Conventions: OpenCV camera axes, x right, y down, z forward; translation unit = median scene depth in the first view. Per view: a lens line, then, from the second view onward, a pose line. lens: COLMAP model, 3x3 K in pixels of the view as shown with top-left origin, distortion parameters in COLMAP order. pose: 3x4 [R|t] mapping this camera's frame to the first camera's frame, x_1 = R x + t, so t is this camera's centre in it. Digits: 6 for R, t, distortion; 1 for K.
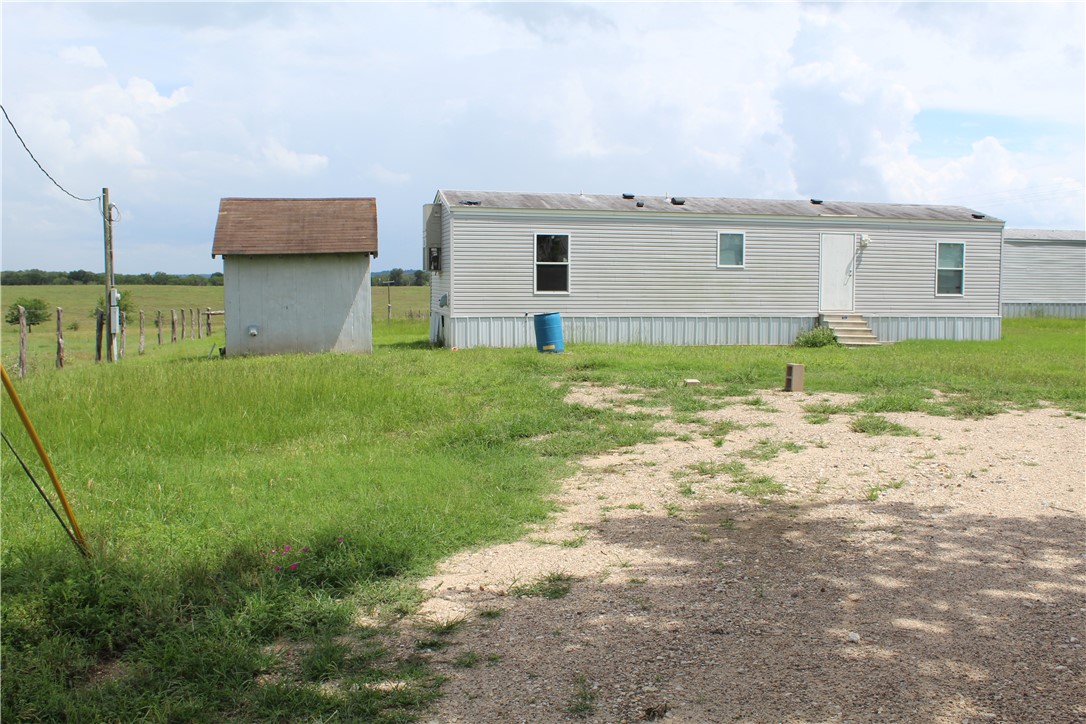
lens RADIAL K [[1051.7, 0, 543.0], [0, 1051.7, 362.0], [0, 0, 1]] dist [-0.134306, 0.184885]
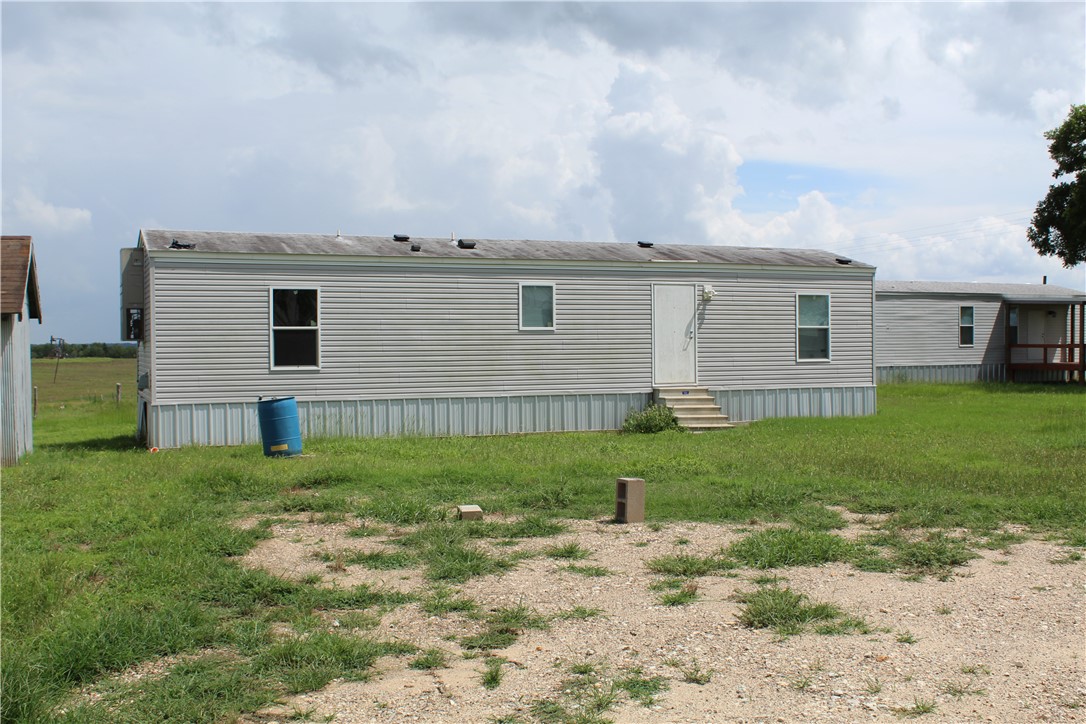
lens RADIAL K [[1109.1, 0, 543.0], [0, 1109.1, 362.0], [0, 0, 1]] dist [-0.000118, -0.000046]
pose [[0.985446, -0.016941, 0.169140, 0.047242], [0.027806, 0.997684, -0.062078, -0.017365], [-0.167697, 0.065878, 0.983635, 0.210605]]
